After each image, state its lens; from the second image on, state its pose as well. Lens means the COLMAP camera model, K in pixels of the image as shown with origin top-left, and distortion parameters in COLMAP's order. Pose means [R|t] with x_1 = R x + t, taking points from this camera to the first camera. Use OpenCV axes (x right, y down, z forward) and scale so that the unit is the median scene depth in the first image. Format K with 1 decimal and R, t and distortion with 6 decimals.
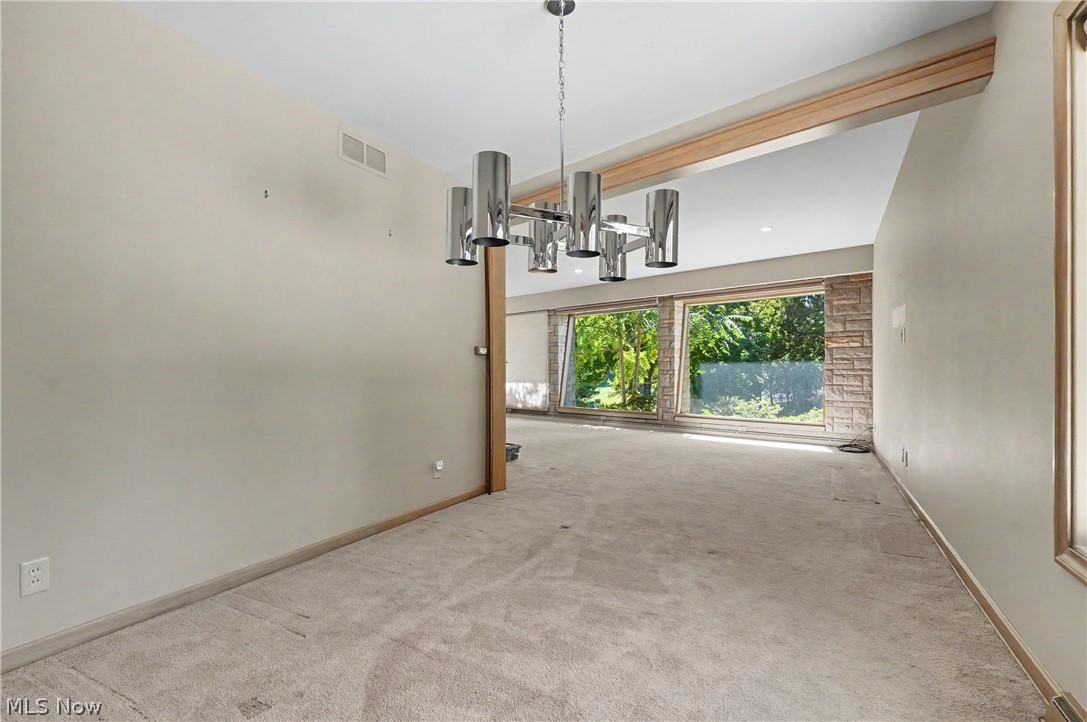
lens RADIAL K [[492.0, 0, 546.5], [0, 492.0, 367.1], [0, 0, 1]] dist [-0.001403, 0.000195]
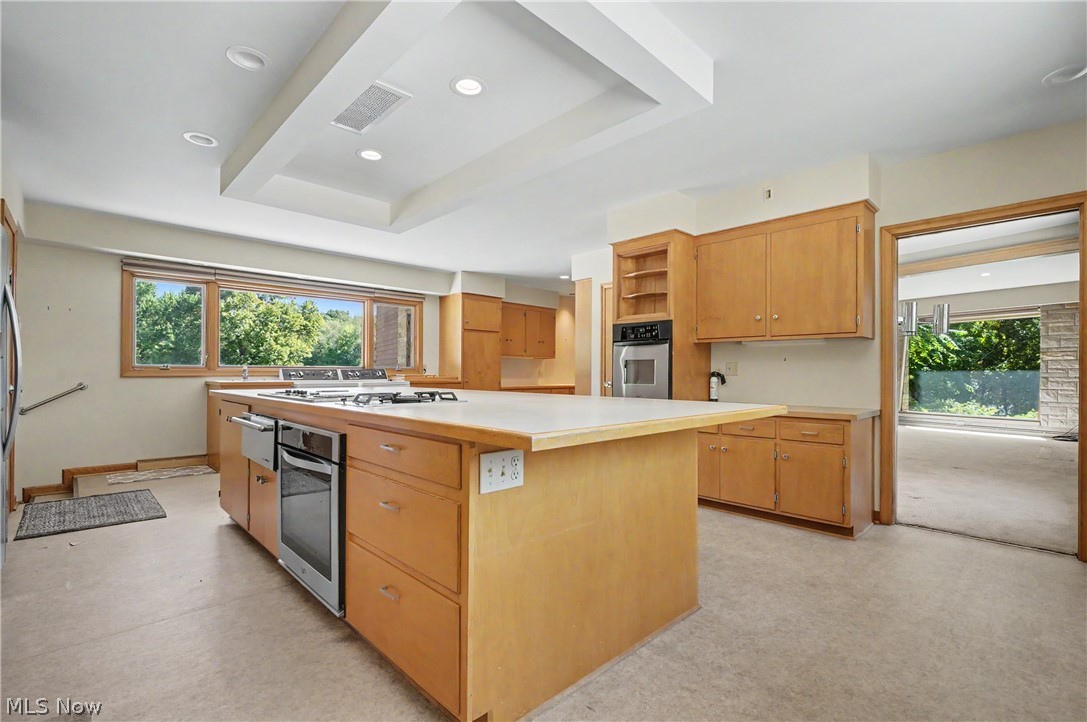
lens RADIAL K [[493.9, 0, 542.9], [0, 493.9, 371.1], [0, 0, 1]] dist [-0.001439, -0.000104]
pose [[0.955752, 0.008238, -0.294059, -0.224000], [-0.008676, 0.999962, -0.000185, 0.000459], [0.294046, 0.002728, 0.955787, -0.463523]]
